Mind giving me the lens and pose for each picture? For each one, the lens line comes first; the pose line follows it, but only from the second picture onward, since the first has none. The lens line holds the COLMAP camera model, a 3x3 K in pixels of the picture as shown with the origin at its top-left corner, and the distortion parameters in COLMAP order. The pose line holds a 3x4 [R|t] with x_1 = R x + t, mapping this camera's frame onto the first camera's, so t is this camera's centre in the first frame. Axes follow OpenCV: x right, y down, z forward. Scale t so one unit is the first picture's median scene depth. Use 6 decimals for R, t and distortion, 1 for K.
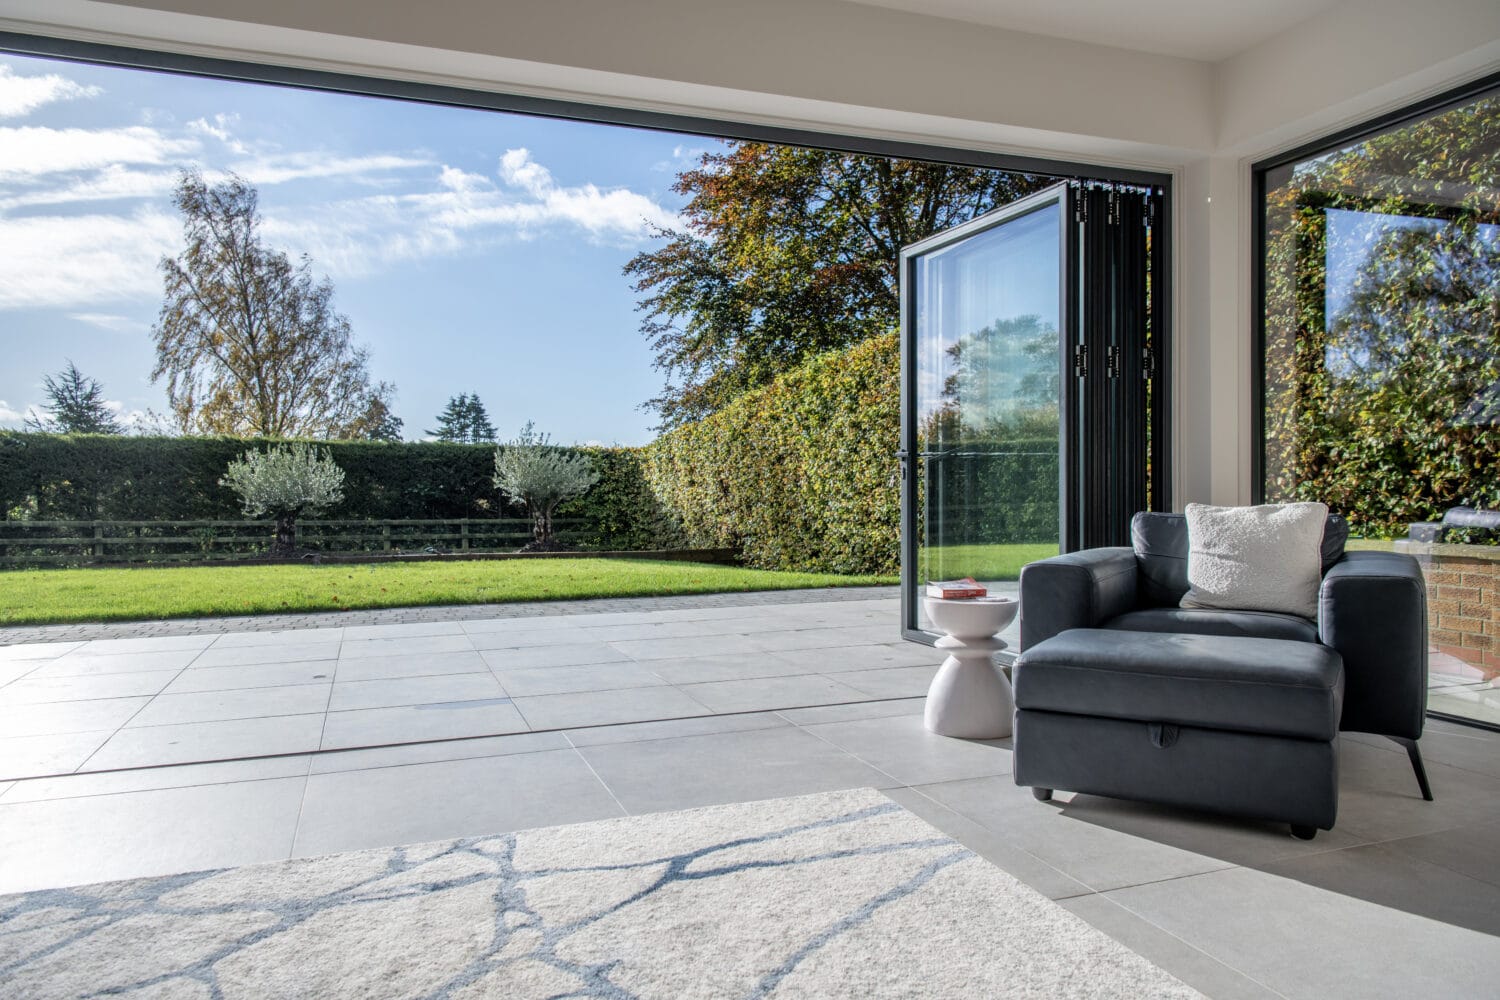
lens RADIAL K [[1016.6, 0, 750.0], [0, 1016.6, 500.0], [0, 0, 1]] dist [0.005643, -0.006703]
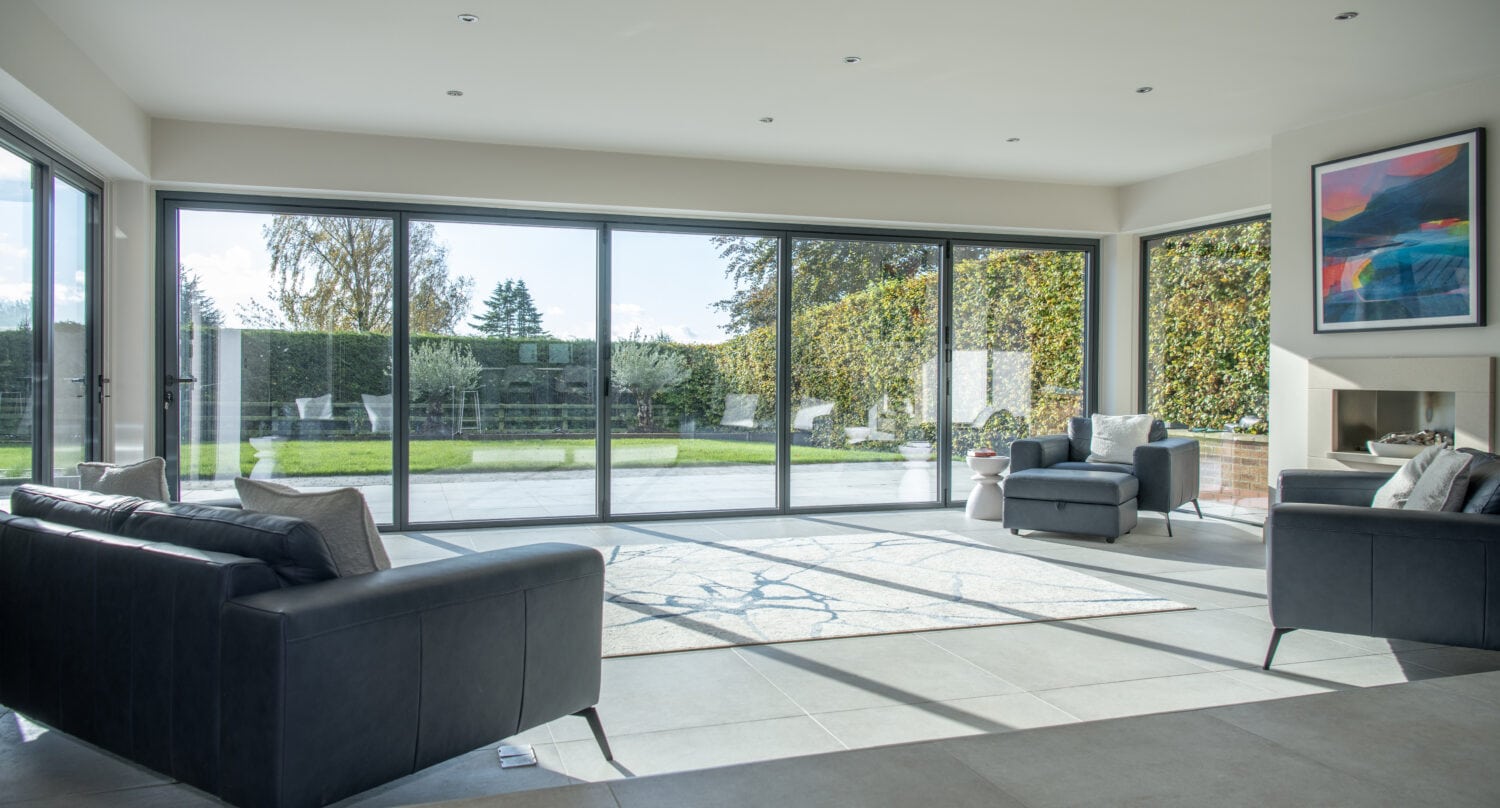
lens RADIAL K [[1000.2, 0, 743.7], [0, 1000.2, 381.0], [0, 0, 1]] dist [-0.003393, -0.002438]
pose [[0.999083, 0.013090, -0.040760, -0.043343], [-0.013262, 0.999904, -0.003956, -0.009534], [0.040704, 0.004493, 0.999161, -0.225061]]
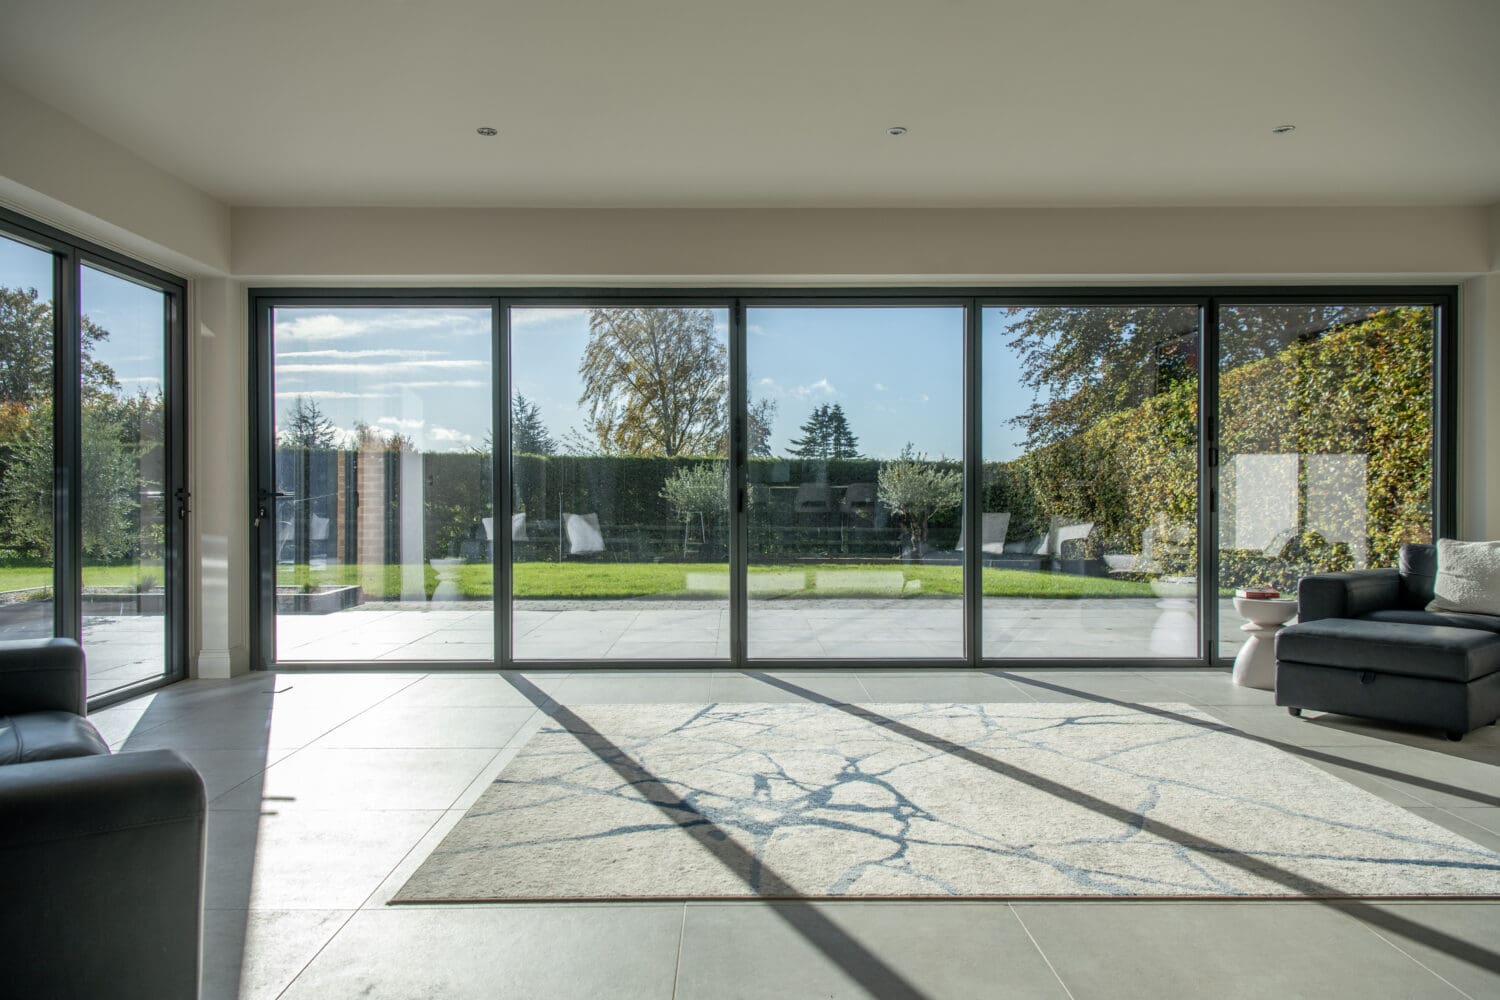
lens RADIAL K [[1016.6, 0, 750.0], [0, 1016.6, 500.0], [0, 0, 1]] dist [0.005643, -0.006703]
pose [[0.940260, 0.008551, -0.340350, 0.001573], [-0.010947, 0.999927, -0.005120, -0.006608], [0.340282, 0.008540, 0.940285, -0.134794]]
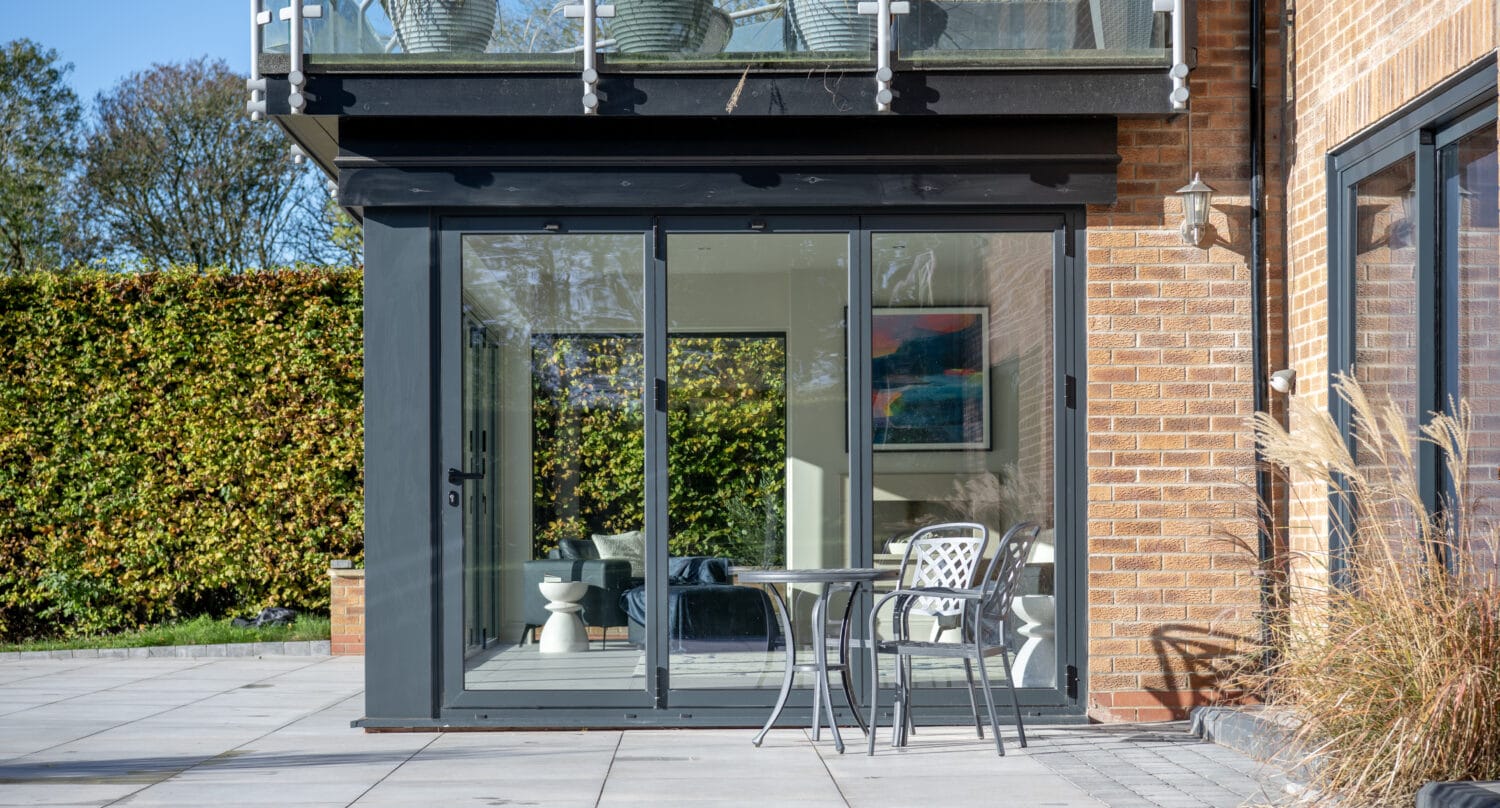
lens RADIAL K [[2785.9, 0, 712.7], [0, 2785.9, 404.9], [0, 0, 1]] dist [-0.022256, -0.117839]
pose [[0.348428, 0.052877, 0.935843, -0.887170], [0.014699, 0.997977, -0.061860, 0.017971], [-0.937220, 0.035310, 0.346946, -0.206557]]
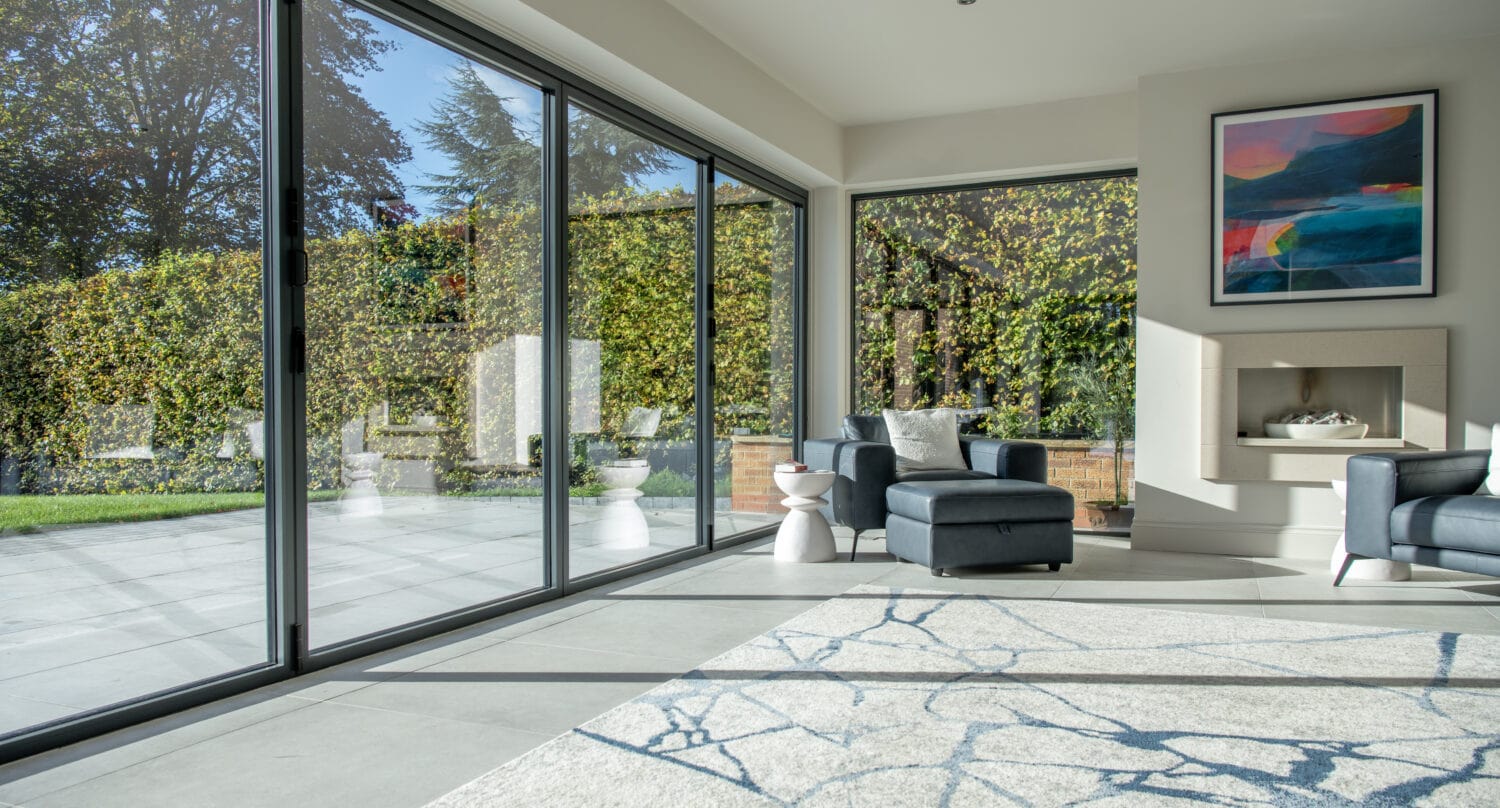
lens RADIAL K [[1027.5, 0, 750.0], [0, 1027.5, 404.0], [0, 0, 1]] dist [0.003617, 0.000855]
pose [[0.715345, 0.006197, 0.698744, -0.176196], [0.003758, 0.999912, -0.012716, 0.003086], [-0.698761, 0.011722, 0.715259, -0.004636]]
